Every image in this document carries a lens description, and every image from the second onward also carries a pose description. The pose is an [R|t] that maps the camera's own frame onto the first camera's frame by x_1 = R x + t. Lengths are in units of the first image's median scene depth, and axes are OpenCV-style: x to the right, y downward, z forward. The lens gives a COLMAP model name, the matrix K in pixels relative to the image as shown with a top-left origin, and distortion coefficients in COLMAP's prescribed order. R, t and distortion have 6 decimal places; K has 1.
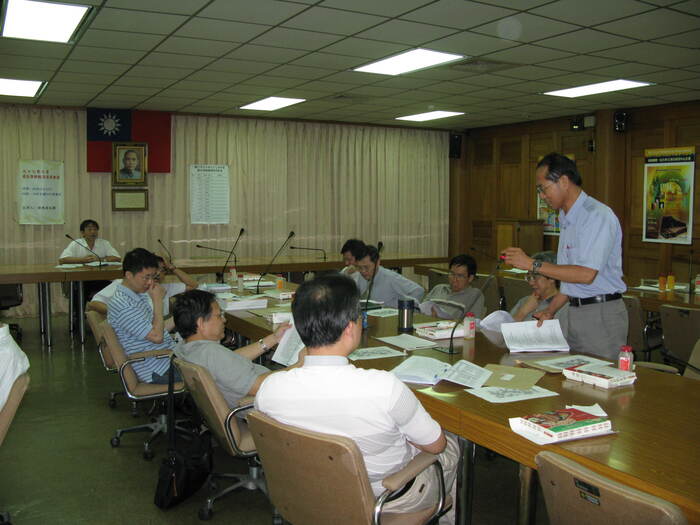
lens RADIAL K [[707.0, 0, 344.6], [0, 707.0, 240.4], [0, 0, 1]] dist [-0.120169, 0.000000]
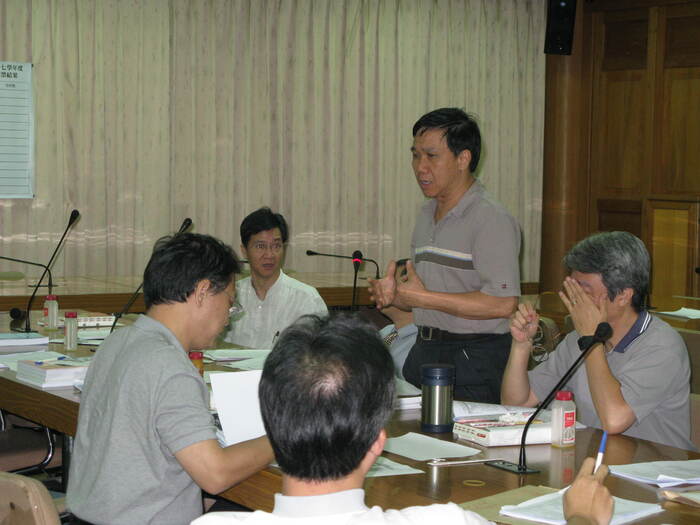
lens RADIAL K [[1740.8, 0, 350.9], [0, 1740.8, 262.5], [0, 0, 1]] dist [0.131417, 0.000000]
pose [[0.999491, 0.011276, 0.029843, -0.001431], [-0.011593, 0.999878, 0.010490, 0.001911], [-0.029721, -0.010830, 0.999500, -0.109198]]
